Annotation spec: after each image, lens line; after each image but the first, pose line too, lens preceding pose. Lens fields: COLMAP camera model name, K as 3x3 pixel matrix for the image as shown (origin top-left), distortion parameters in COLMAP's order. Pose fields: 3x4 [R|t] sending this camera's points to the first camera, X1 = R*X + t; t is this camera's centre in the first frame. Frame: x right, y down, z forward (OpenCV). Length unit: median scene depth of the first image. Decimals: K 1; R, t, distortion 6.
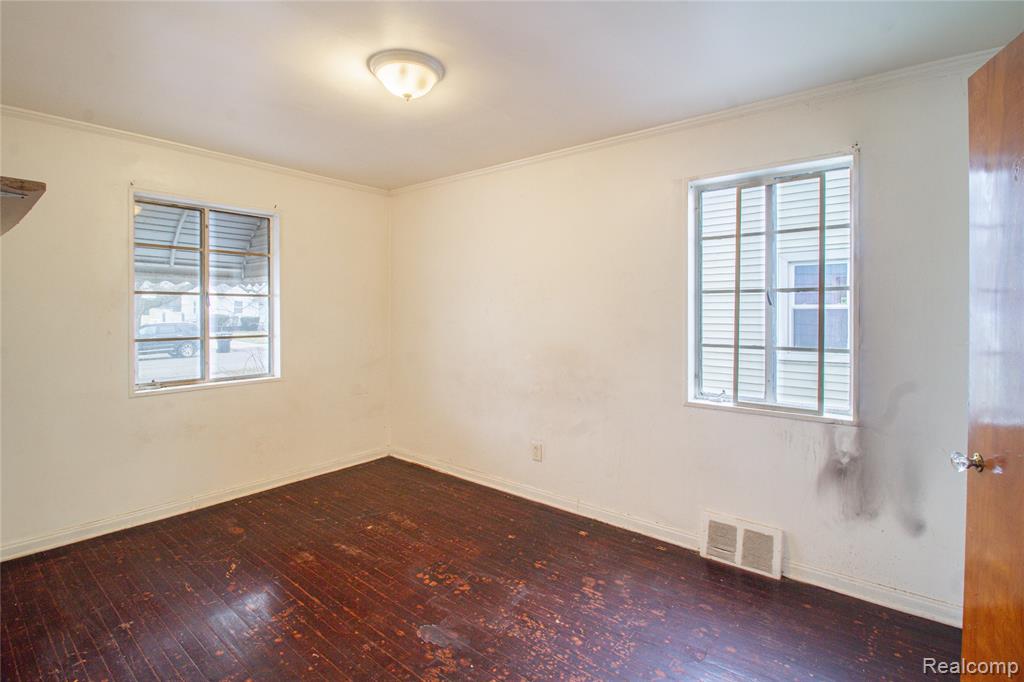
lens RADIAL K [[475.6, 0, 513.1], [0, 475.6, 318.7], [0, 0, 1]] dist [0.002898, -0.012985]
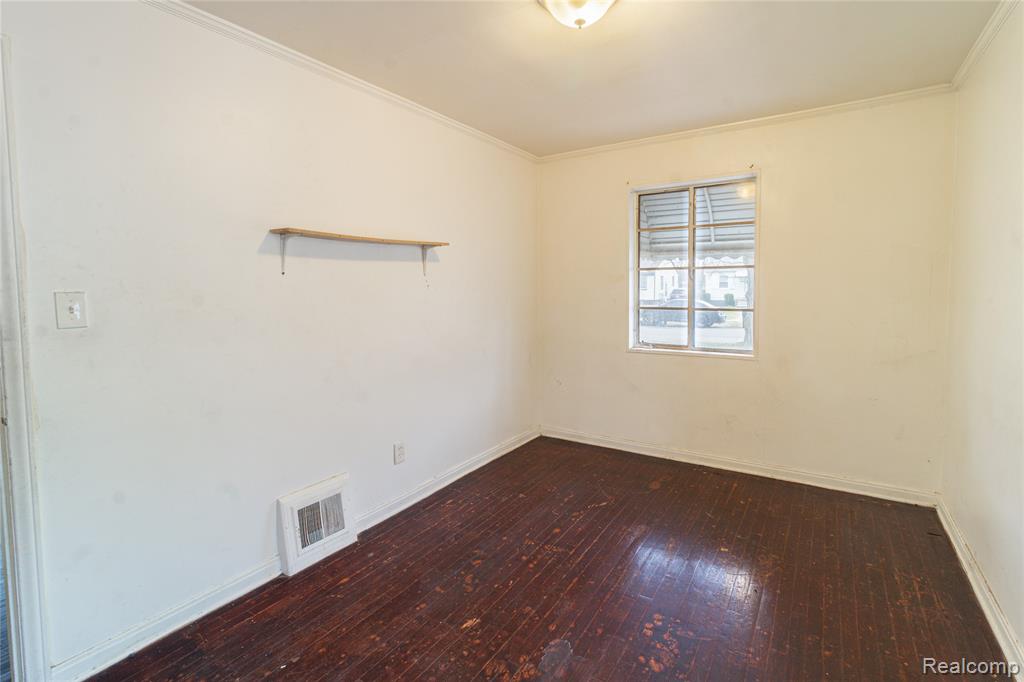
lens RADIAL K [[478.4, 0, 521.3], [0, 478.4, 320.0], [0, 0, 1]] dist [0.002084, 0.000037]
pose [[0.119004, 0.066645, -0.990655, 0.532917], [-0.006385, 0.997776, 0.066357, -0.005671], [0.992873, -0.001571, 0.119164, 0.674823]]
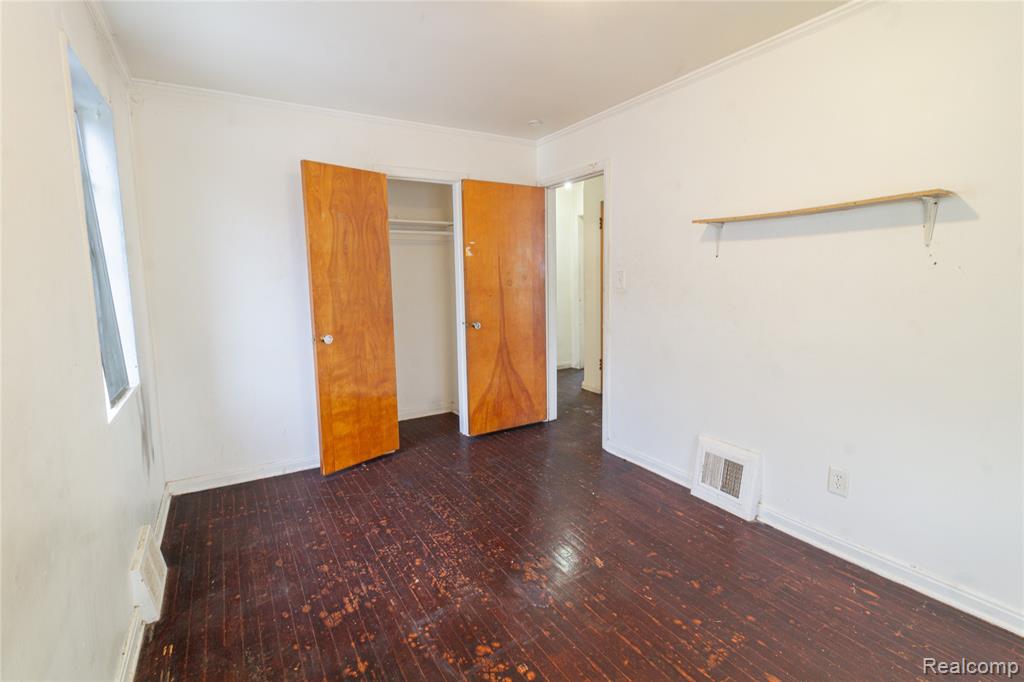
lens RADIAL K [[475.6, 0, 513.1], [0, 475.6, 318.7], [0, 0, 1]] dist [0.002898, -0.012985]
pose [[-0.940750, -0.016340, 0.338707, -0.364754], [0.023432, 0.993318, 0.113002, -0.022214], [-0.338291, 0.114243, -0.934081, 1.528744]]
